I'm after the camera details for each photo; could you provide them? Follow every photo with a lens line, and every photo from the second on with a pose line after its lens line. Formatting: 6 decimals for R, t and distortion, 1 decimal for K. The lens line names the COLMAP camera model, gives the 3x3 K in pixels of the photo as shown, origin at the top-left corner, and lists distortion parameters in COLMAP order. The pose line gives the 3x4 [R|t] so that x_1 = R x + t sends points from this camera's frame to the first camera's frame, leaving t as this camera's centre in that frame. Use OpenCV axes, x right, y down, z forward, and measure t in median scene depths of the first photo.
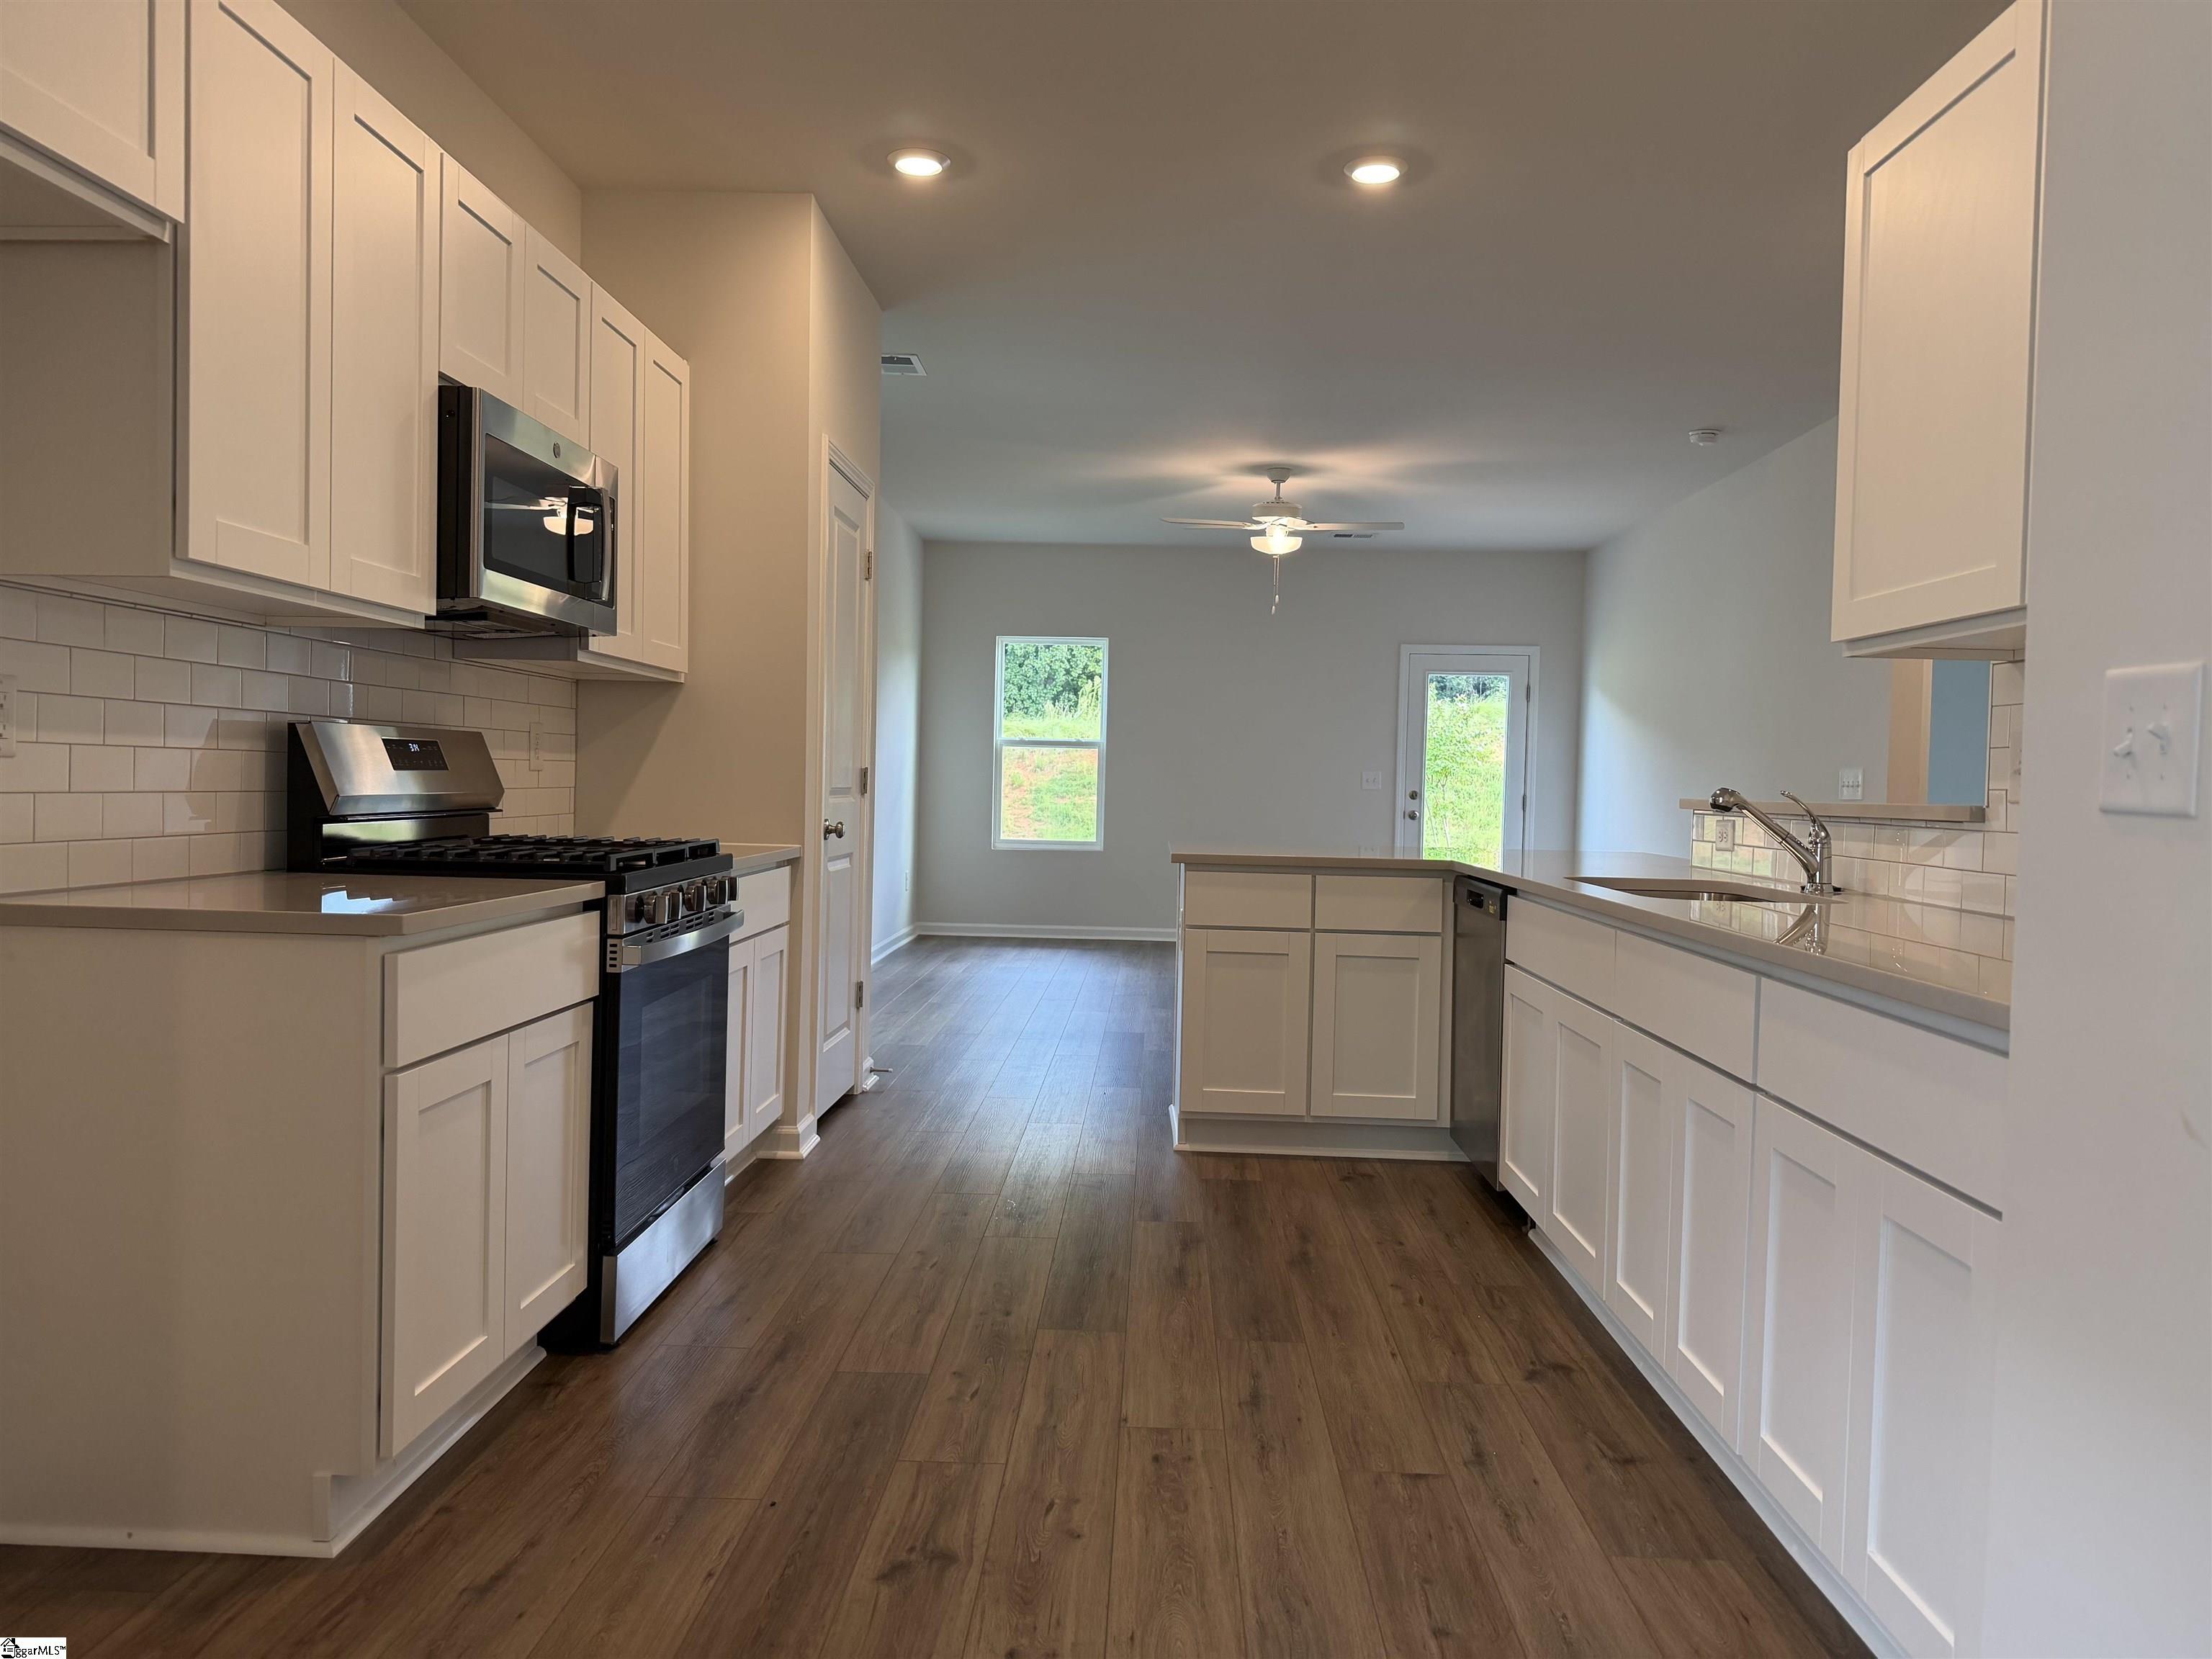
lens RADIAL K [[1552.5, 0, 1104.9], [0, 1552.5, 823.1], [0, 0, 1]] dist [0.002796, 0.000172]
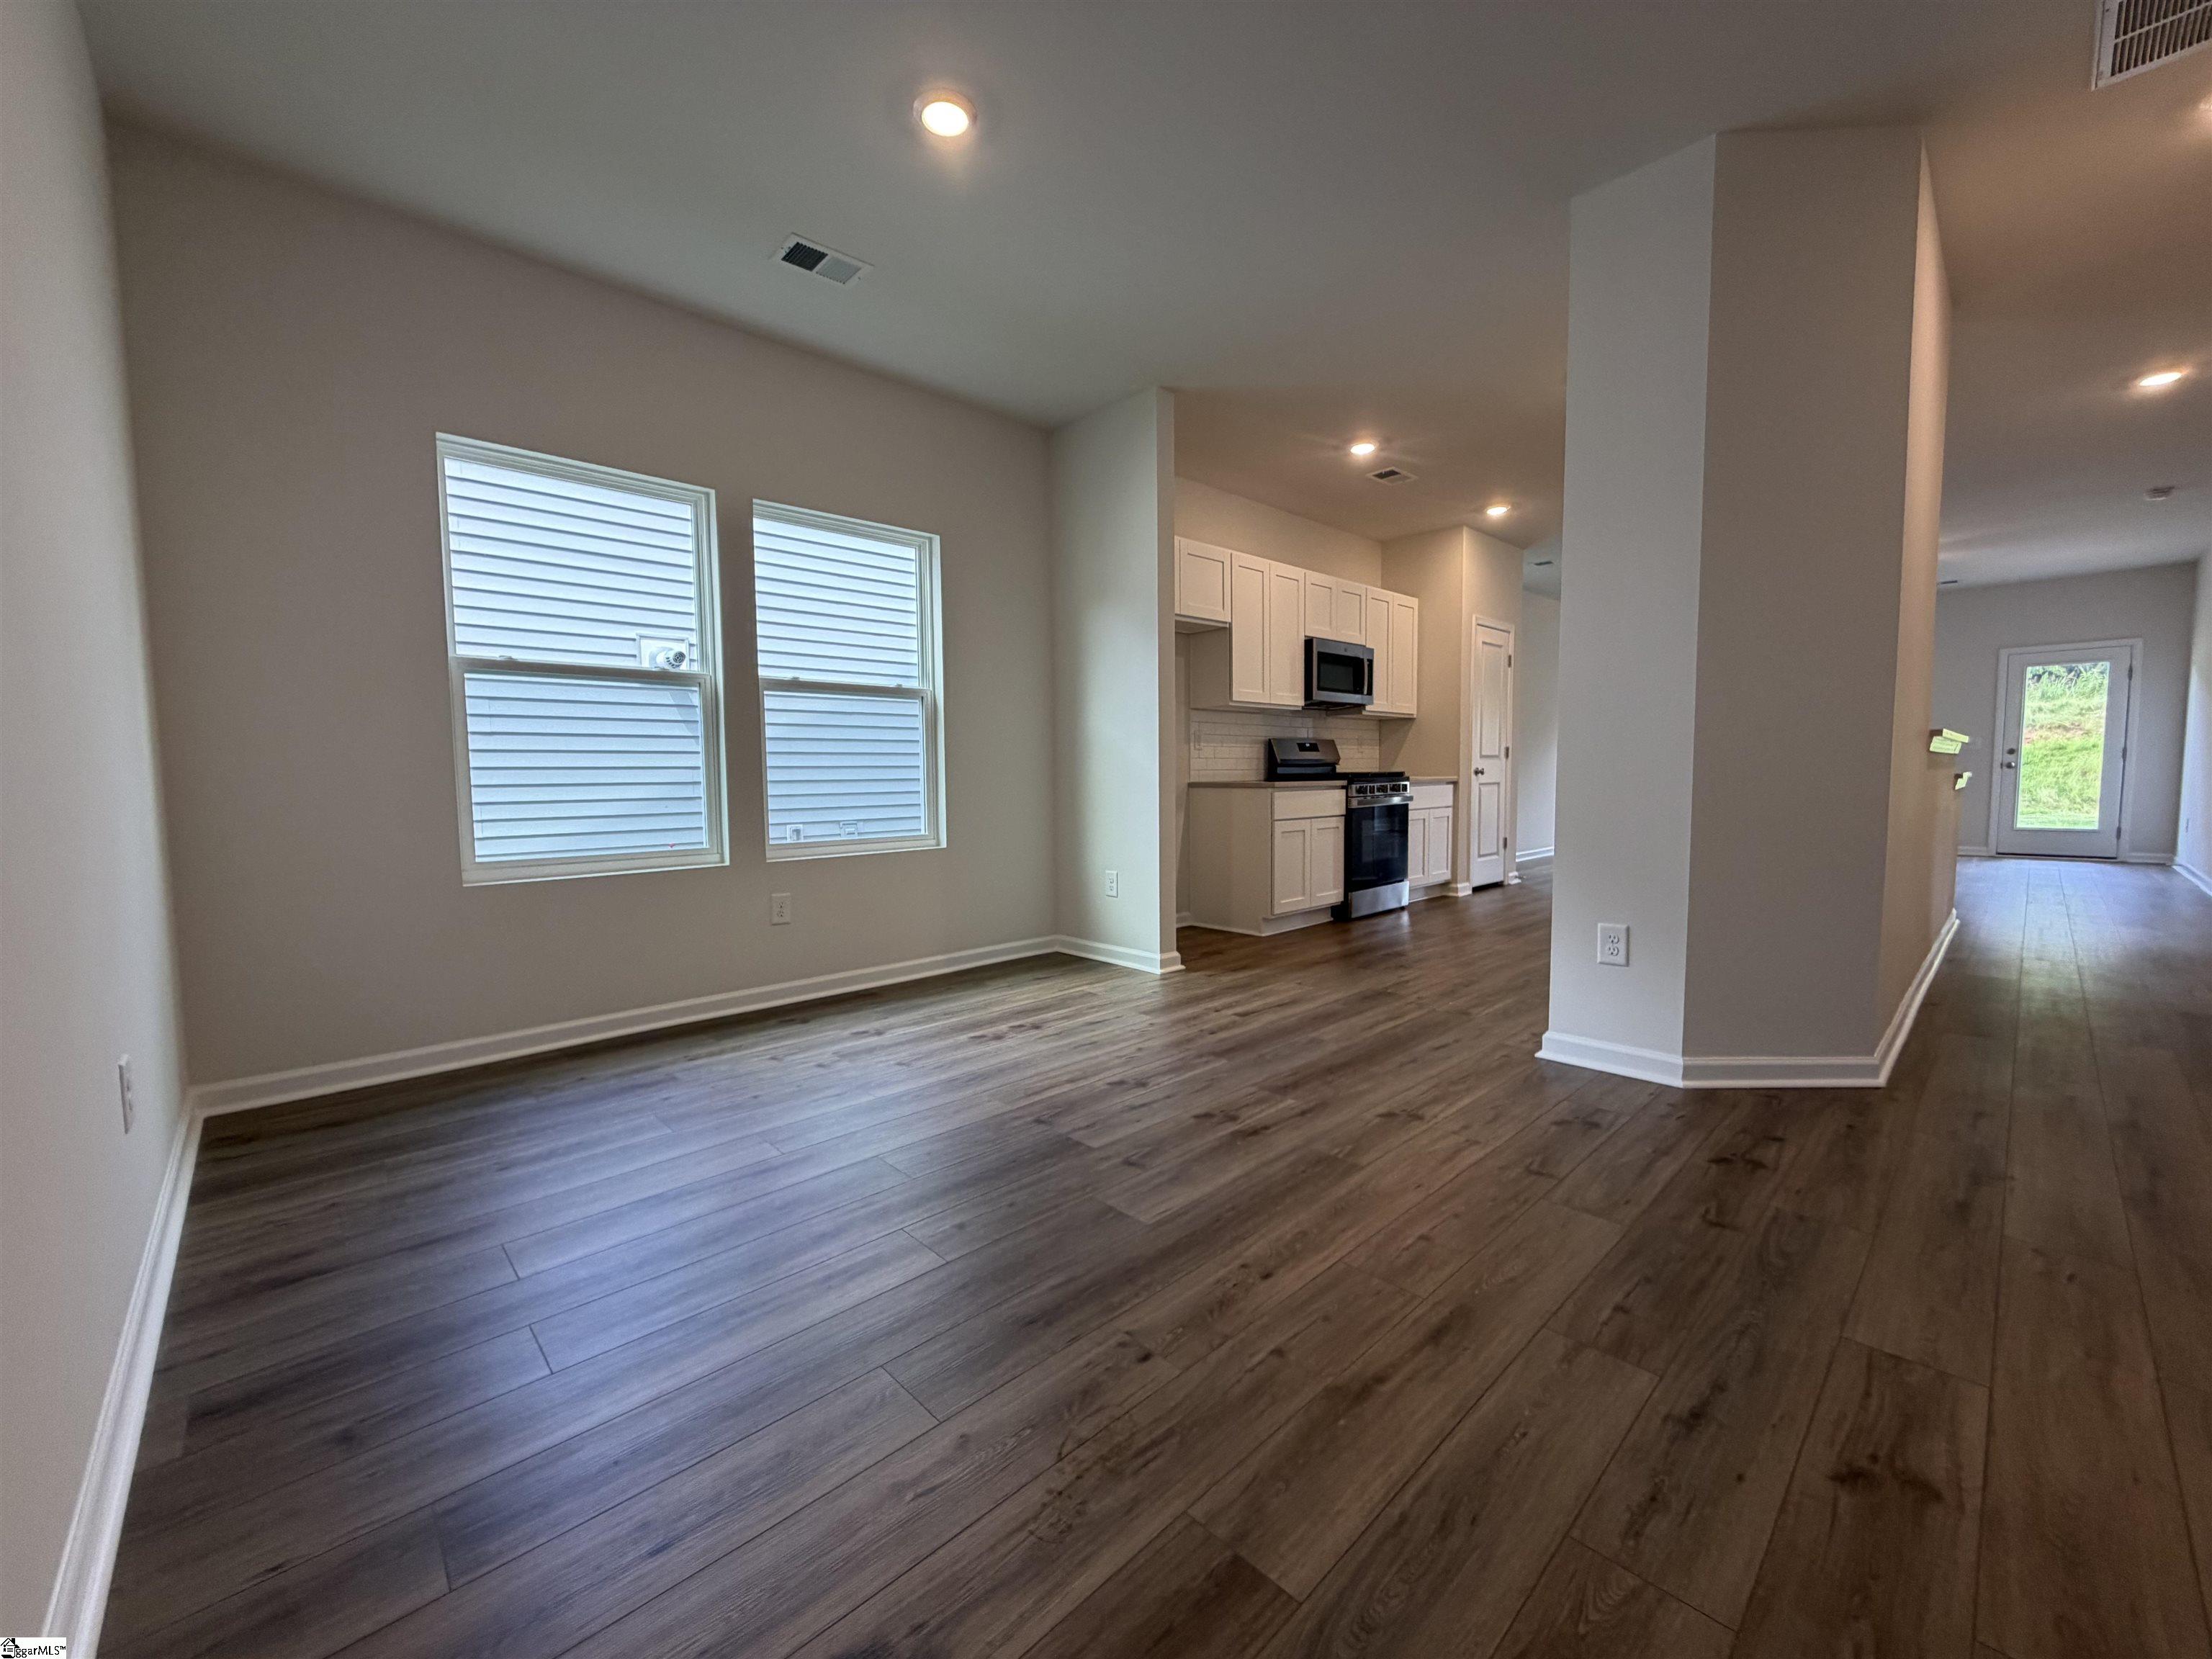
lens RADIAL K [[880.0, 0, 1099.1], [0, 880.0, 831.8], [0, 0, 1]] dist [0.000998, 0.000360]
pose [[0.711925, 0.015316, -0.702088, 0.512049], [0.010409, 0.999422, 0.032358, 0.065069], [0.702178, -0.030345, 0.711354, -0.601184]]
